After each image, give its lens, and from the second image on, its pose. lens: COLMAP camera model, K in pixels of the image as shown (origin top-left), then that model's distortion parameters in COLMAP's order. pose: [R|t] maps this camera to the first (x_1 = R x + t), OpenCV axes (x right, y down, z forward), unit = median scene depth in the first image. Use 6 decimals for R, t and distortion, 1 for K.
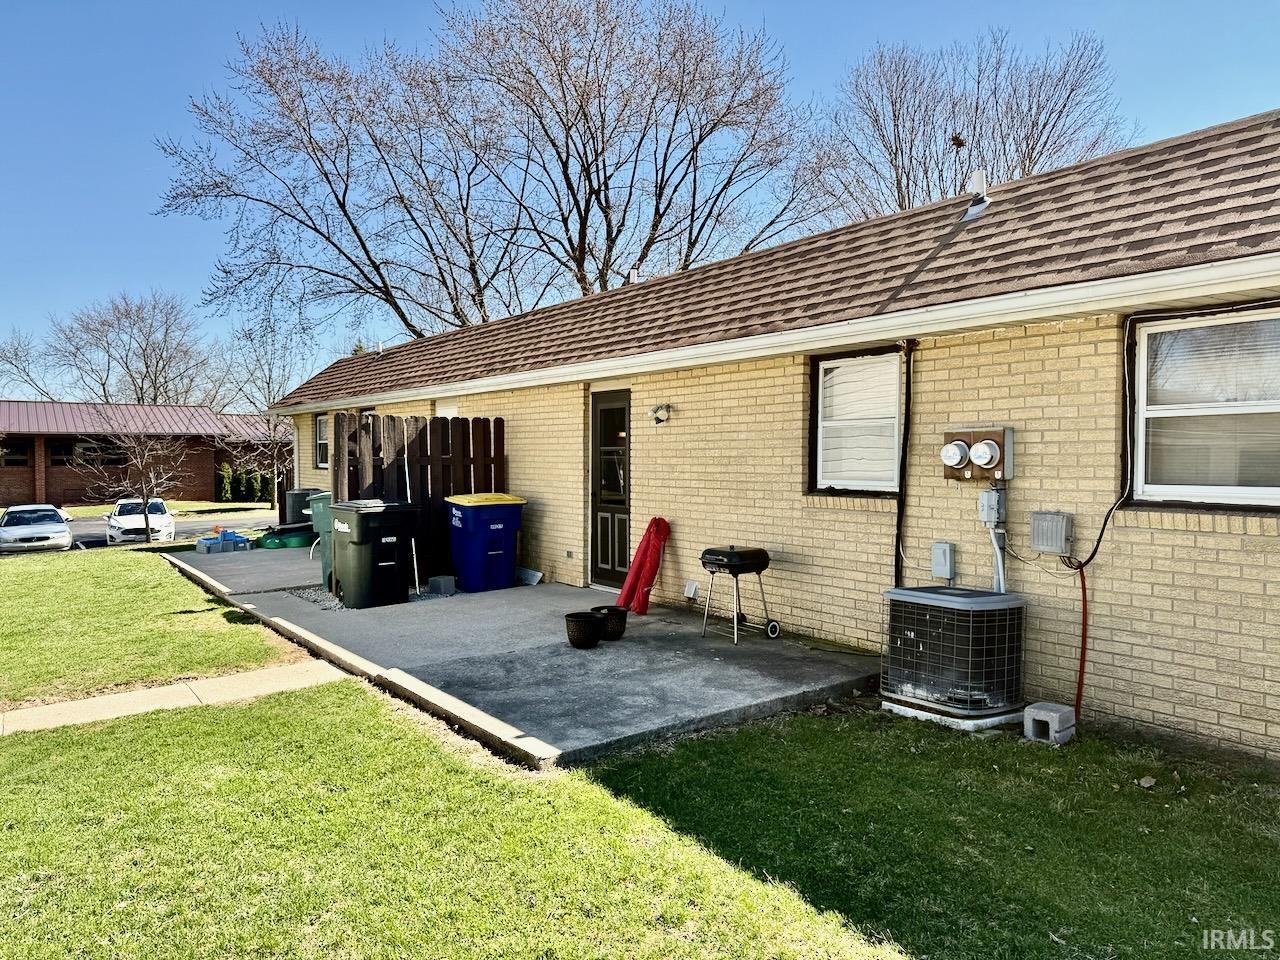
lens RADIAL K [[909.1, 0, 651.4], [0, 909.1, 474.1], [0, 0, 1]] dist [0.069038, -0.049503]
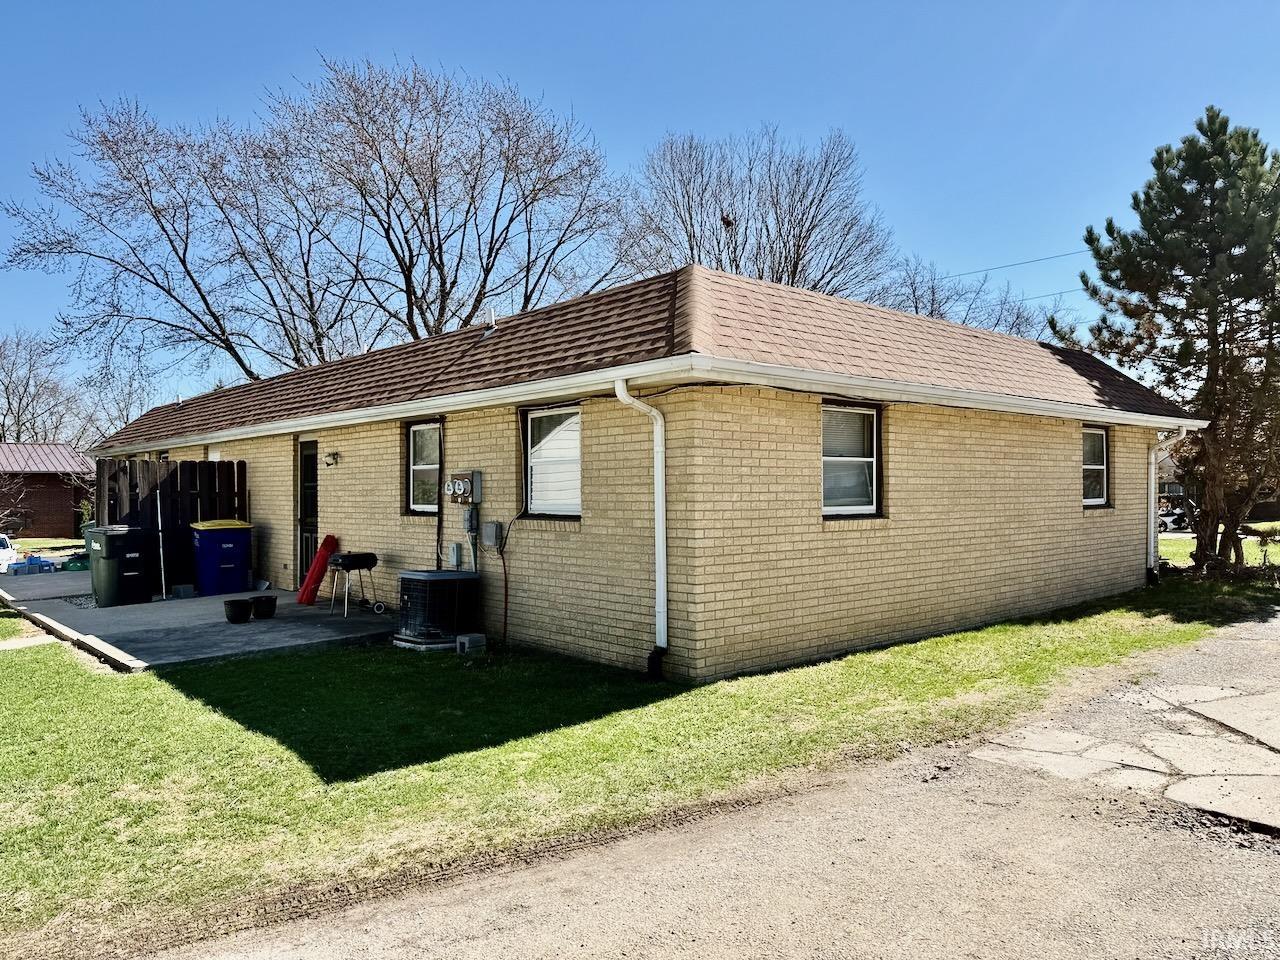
lens RADIAL K [[909.1, 0, 637.6], [0, 909.1, 480.5], [0, 0, 1]] dist [0.069038, -0.049503]
pose [[0.996260, -0.006467, 0.086166, 0.292584], [0.009035, 0.999525, -0.029453, 0.009105], [-0.085934, 0.030121, 0.995845, -0.354062]]
